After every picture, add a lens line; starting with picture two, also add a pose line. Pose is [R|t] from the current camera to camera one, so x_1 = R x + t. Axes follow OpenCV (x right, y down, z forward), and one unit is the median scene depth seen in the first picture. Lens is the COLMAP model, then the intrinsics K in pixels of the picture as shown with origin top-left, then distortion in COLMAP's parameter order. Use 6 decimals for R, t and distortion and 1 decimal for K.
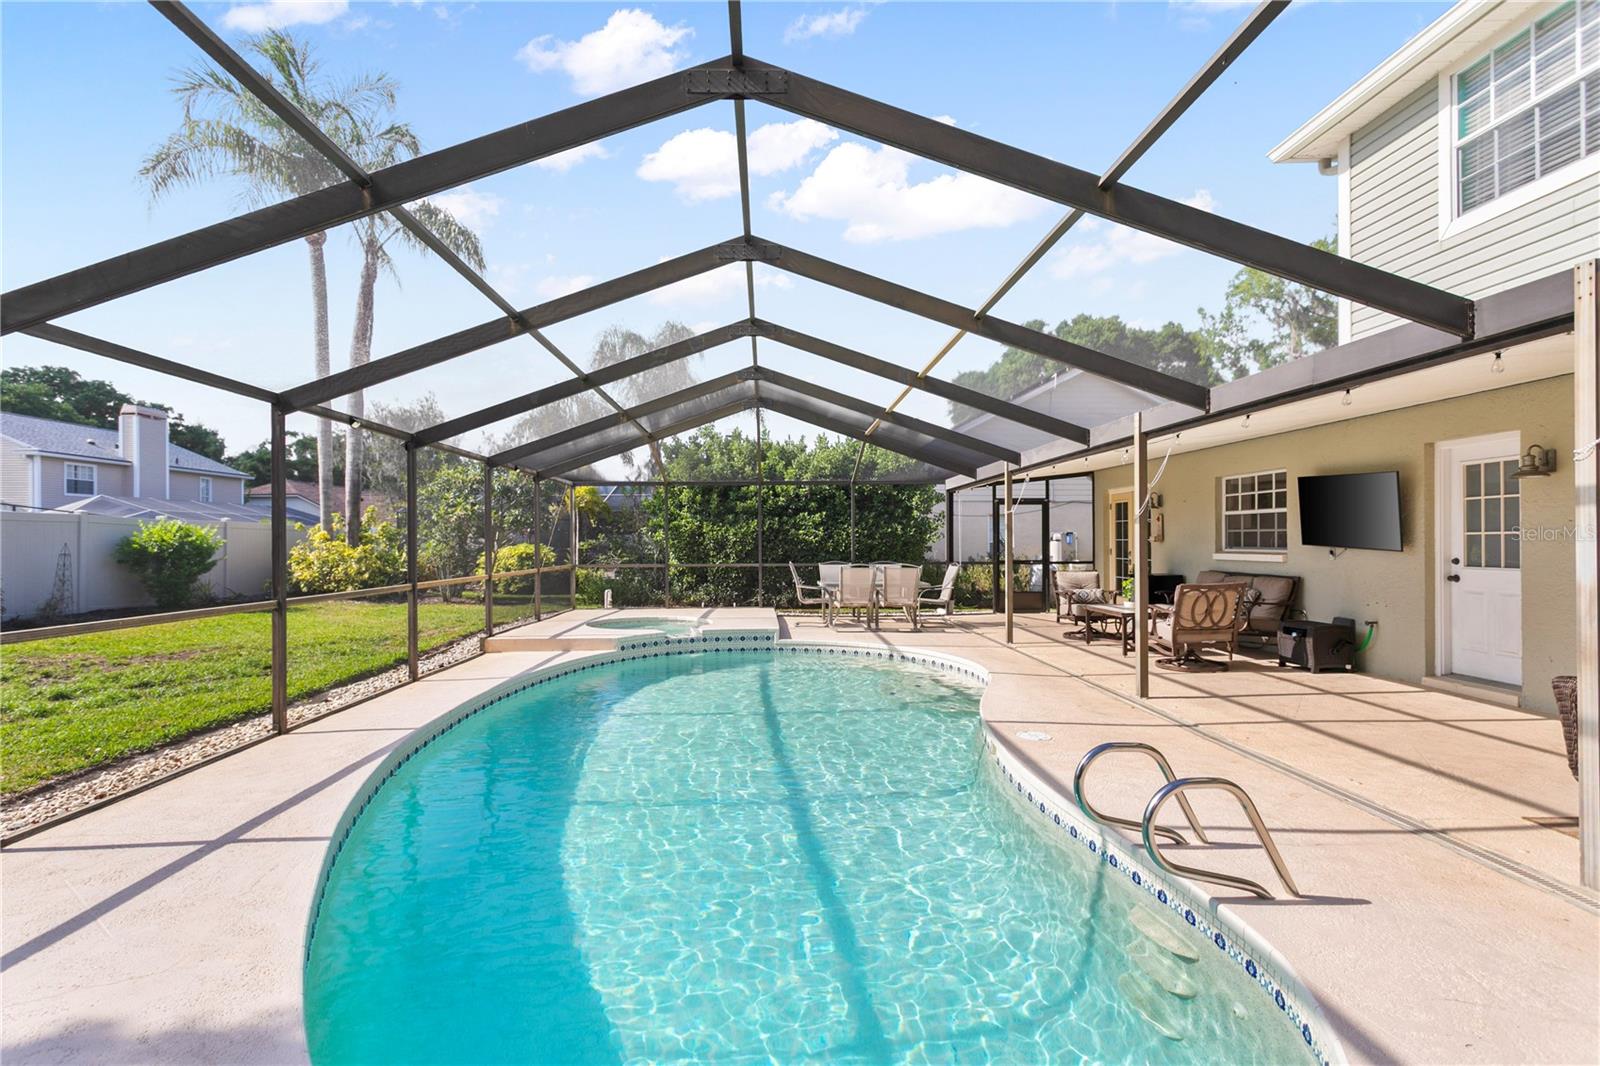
lens RADIAL K [[758.0, 0, 779.4], [0, 758.0, 538.9], [0, 0, 1]] dist [-0.002046, 0.003570]
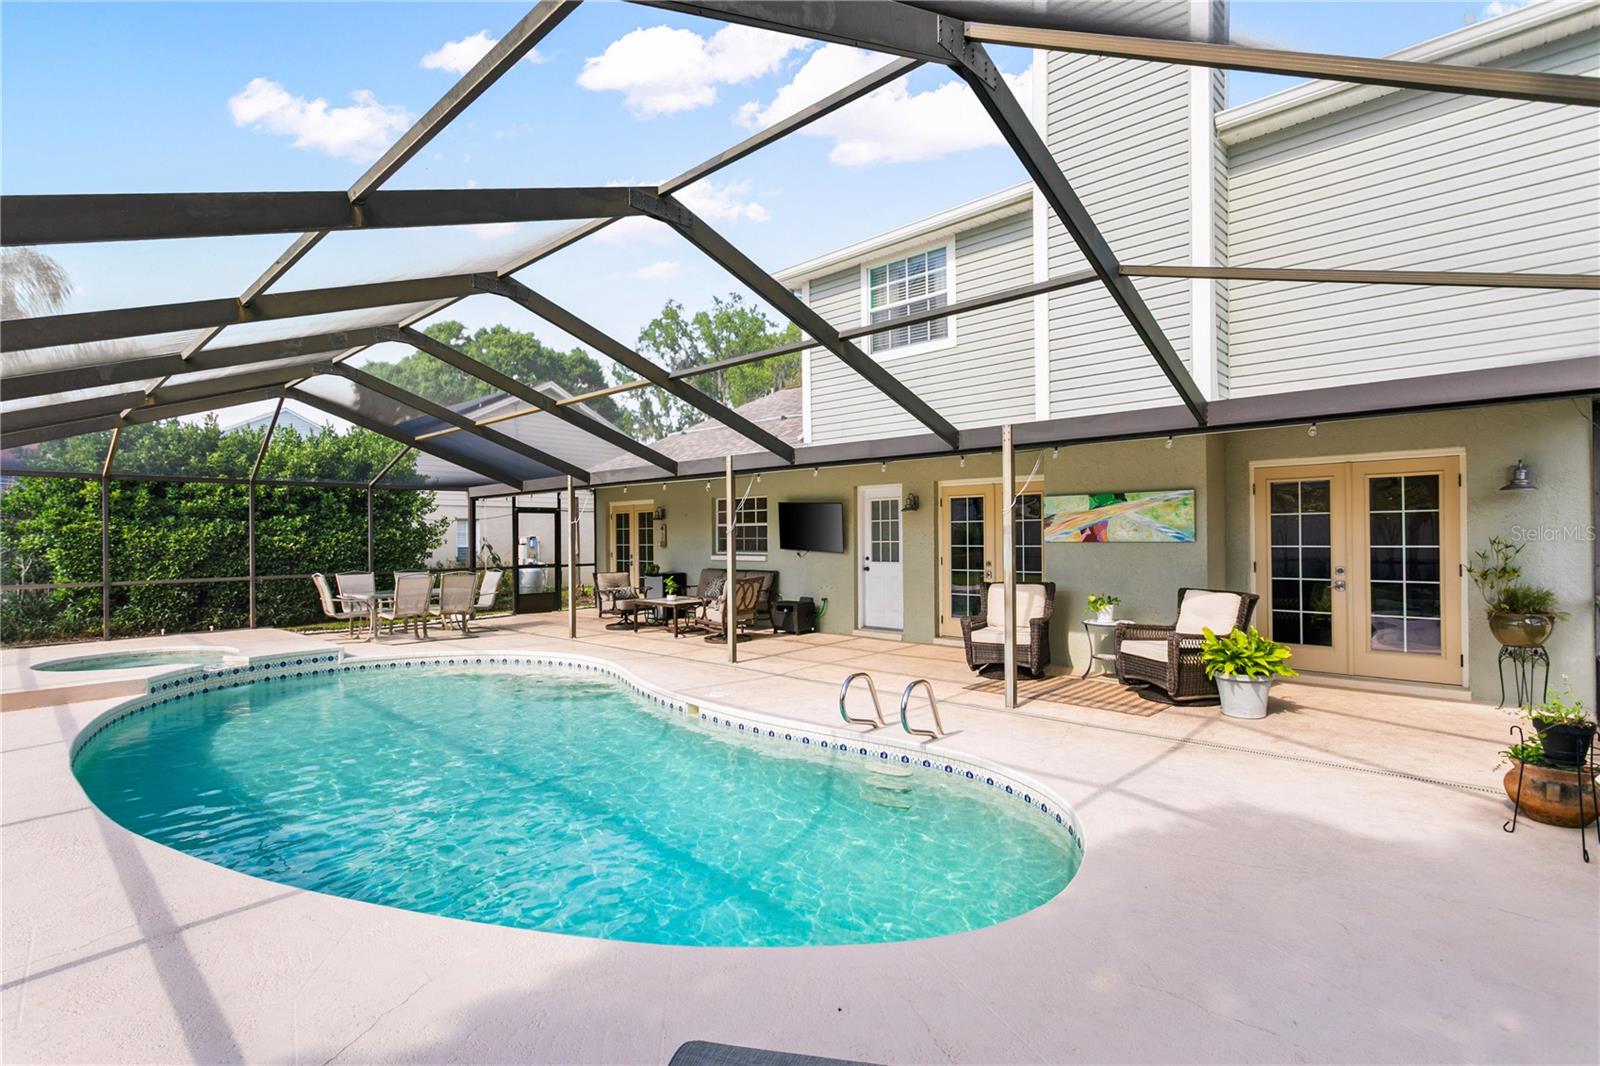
lens RADIAL K [[758.0, 0, 784.9], [0, 758.0, 535.0], [0, 0, 1]] dist [-0.002046, 0.003570]
pose [[0.701052, -0.000051, 0.713110, -0.262242], [0.004079, 0.999984, -0.003938, -0.010168], [-0.713098, 0.005670, 0.701041, -0.022353]]
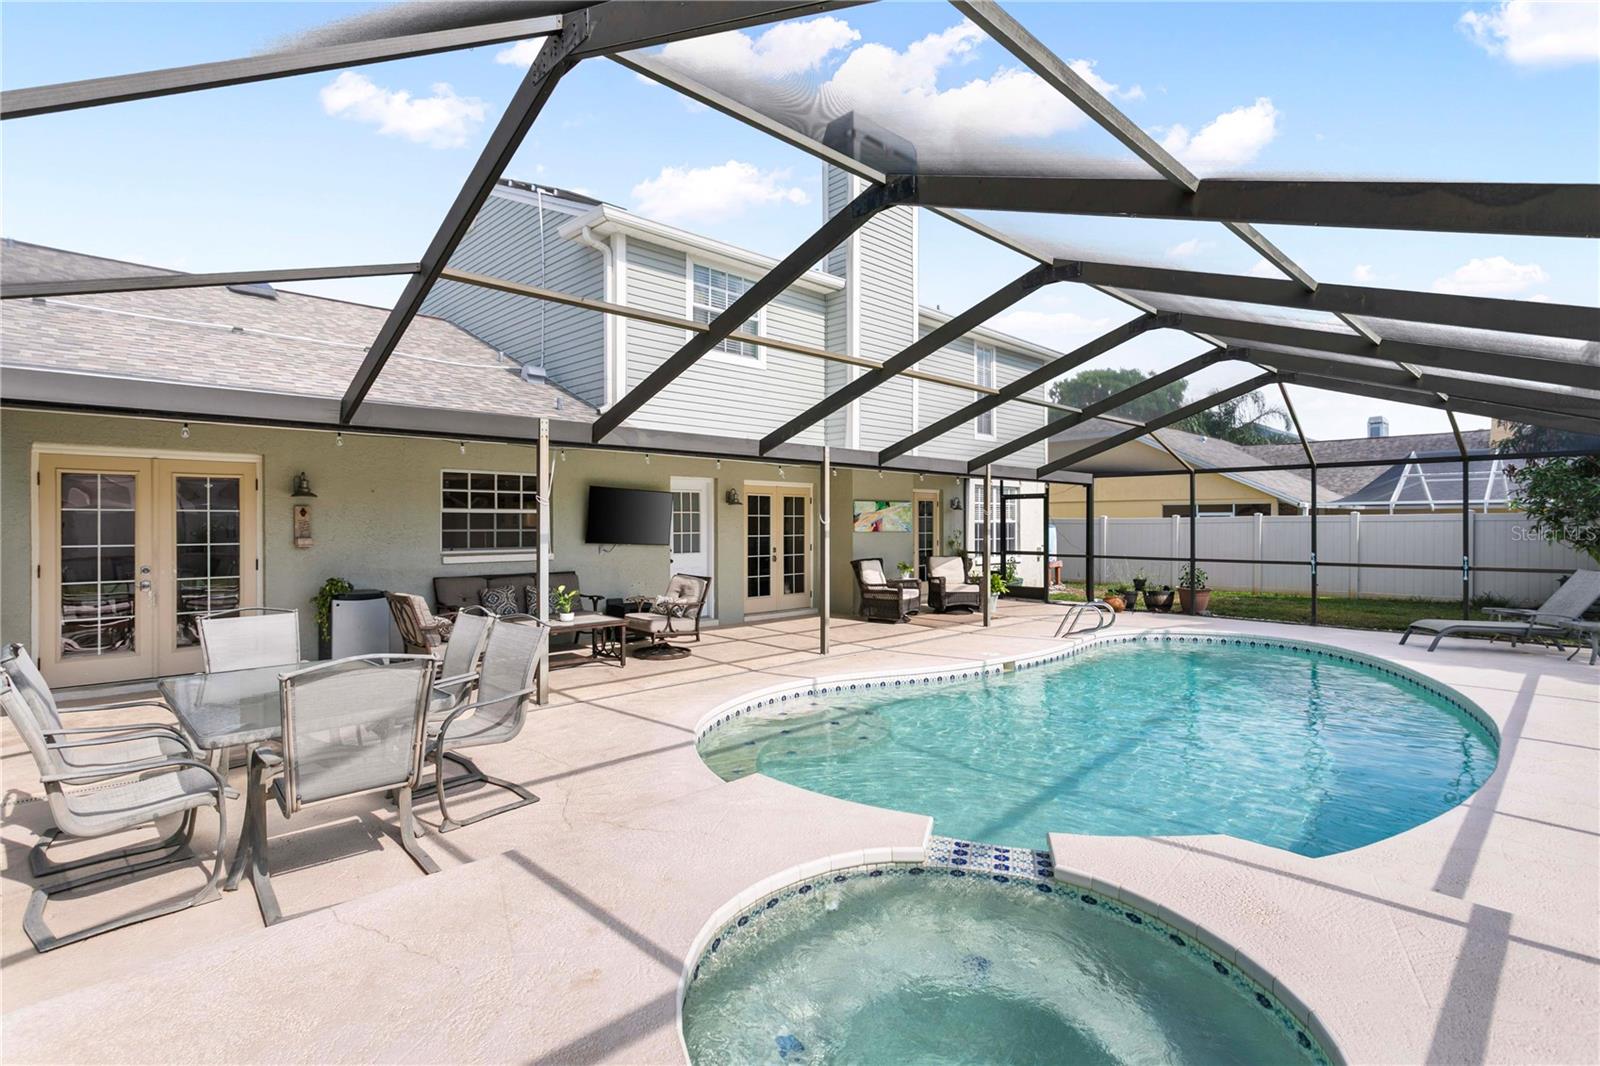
lens RADIAL K [[733.9, 0, 768.9], [0, 733.9, 506.2], [0, 0, 1]] dist [0.013824, 0.000199]
pose [[-0.642719, 0.028809, 0.765560, -0.286135], [0.005903, 0.999449, -0.032654, -0.008044], [-0.766079, -0.016468, -0.642535, 1.160201]]
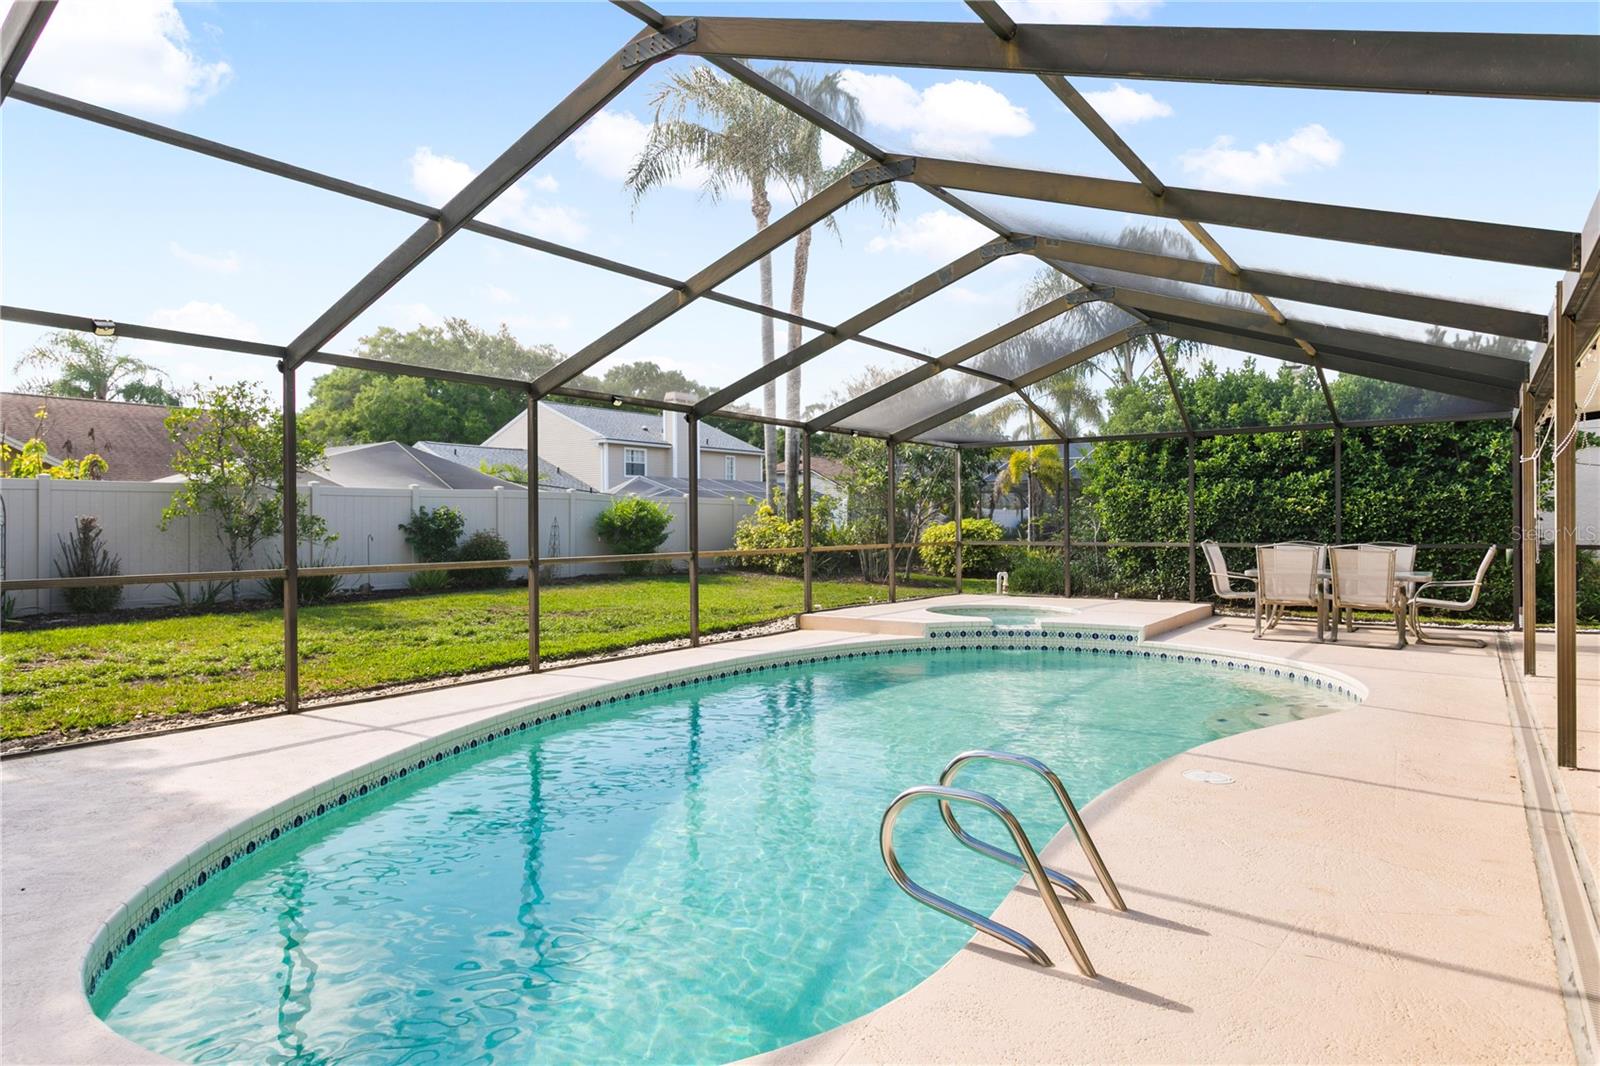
lens RADIAL K [[955.4, 0, 780.4], [0, 955.4, 519.9], [0, 0, 1]] dist [0.003792, -0.001841]
pose [[0.800572, -0.000724, -0.599237, 0.260416], [0.002849, 0.999993, 0.002597, 0.008320], [0.599230, -0.003787, 0.800568, 0.022458]]
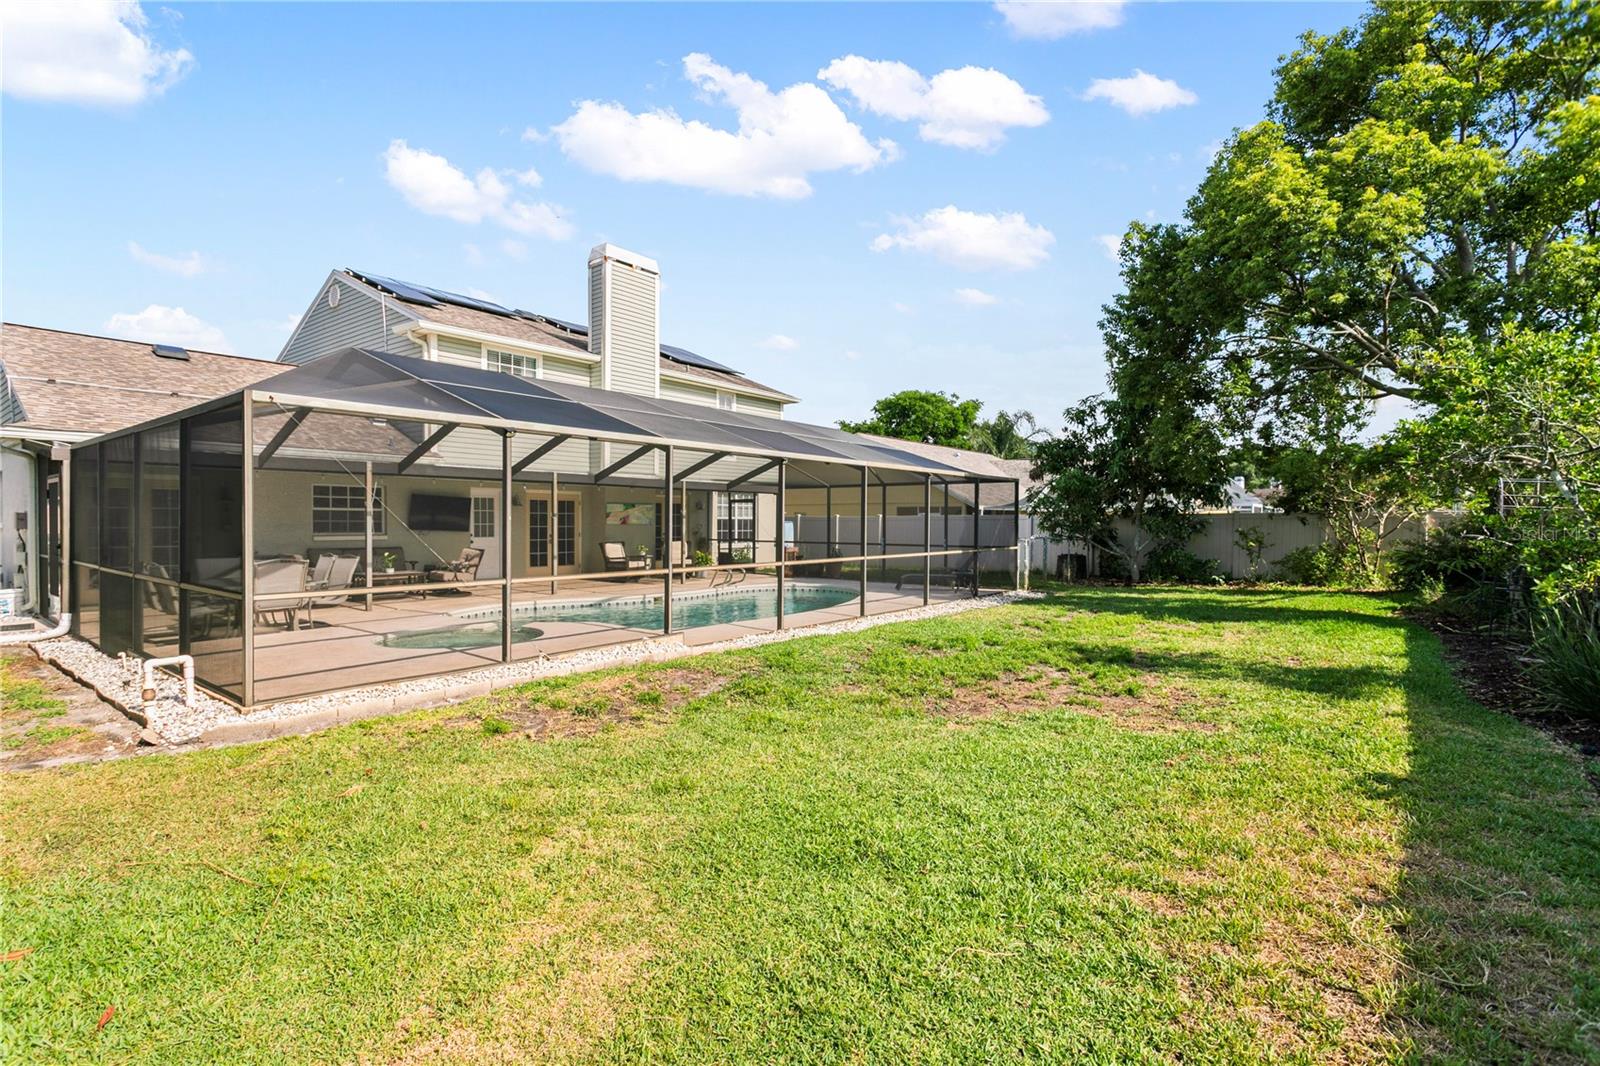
lens RADIAL K [[758.0, 0, 788.3], [0, 758.0, 526.1], [0, 0, 1]] dist [-0.002046, 0.003570]
pose [[-0.741291, 0.002107, 0.671180, -1.000480], [0.001703, 0.999998, -0.001258, 0.002836], [-0.671181, 0.000211, -0.741293, 1.356762]]
